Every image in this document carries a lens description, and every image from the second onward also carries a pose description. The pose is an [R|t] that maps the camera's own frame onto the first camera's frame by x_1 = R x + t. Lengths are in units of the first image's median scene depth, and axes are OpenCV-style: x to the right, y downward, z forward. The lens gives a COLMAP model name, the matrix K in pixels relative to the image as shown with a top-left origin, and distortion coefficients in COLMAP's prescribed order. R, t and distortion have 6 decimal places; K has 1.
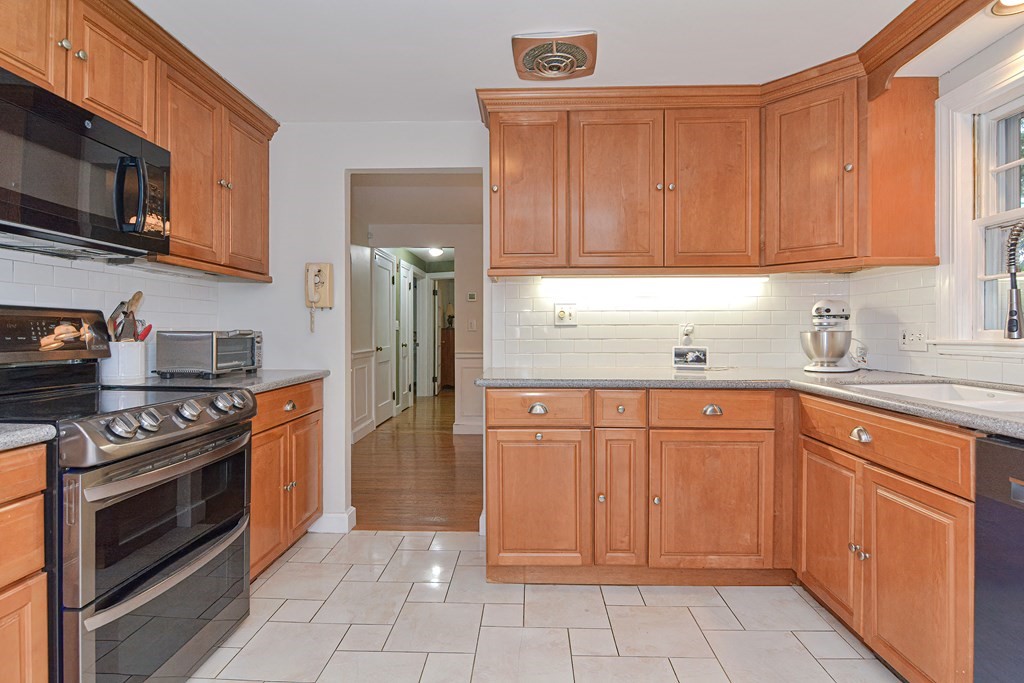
lens RADIAL K [[501.9, 0, 512.8], [0, 501.9, 333.2], [0, 0, 1]] dist [0.000880, -0.000782]
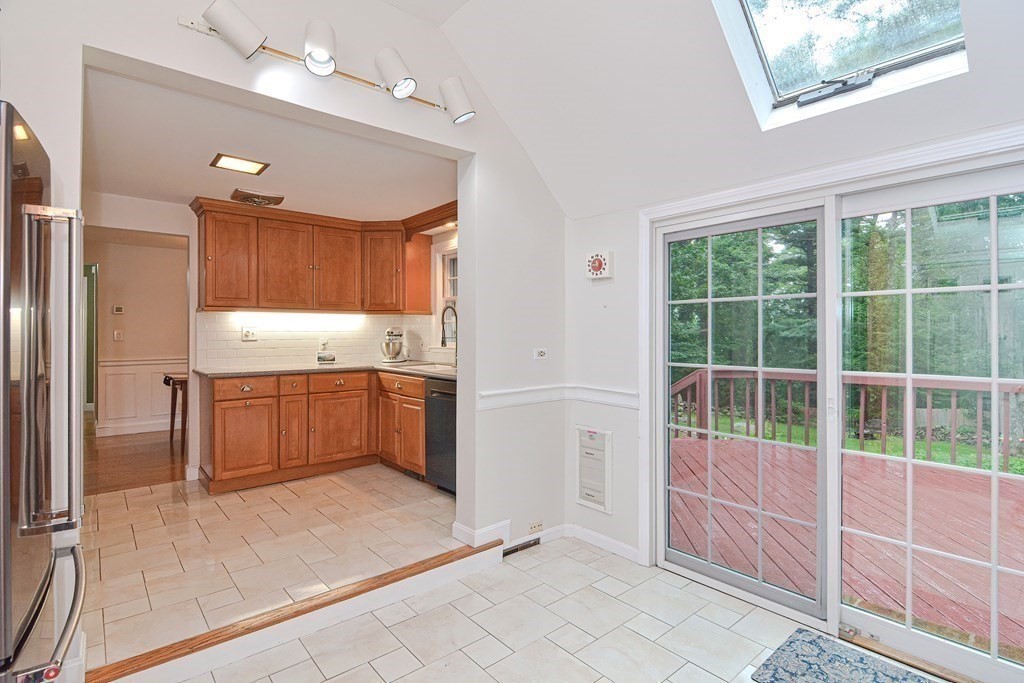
lens RADIAL K [[501.9, 0, 512.8], [0, 501.9, 333.2], [0, 0, 1]] dist [0.000880, -0.000782]
pose [[0.732843, -0.000598, 0.680397, -0.472035], [0.001912, 0.999997, -0.001181, -0.044189], [-0.680395, 0.002166, 0.732843, -0.968135]]
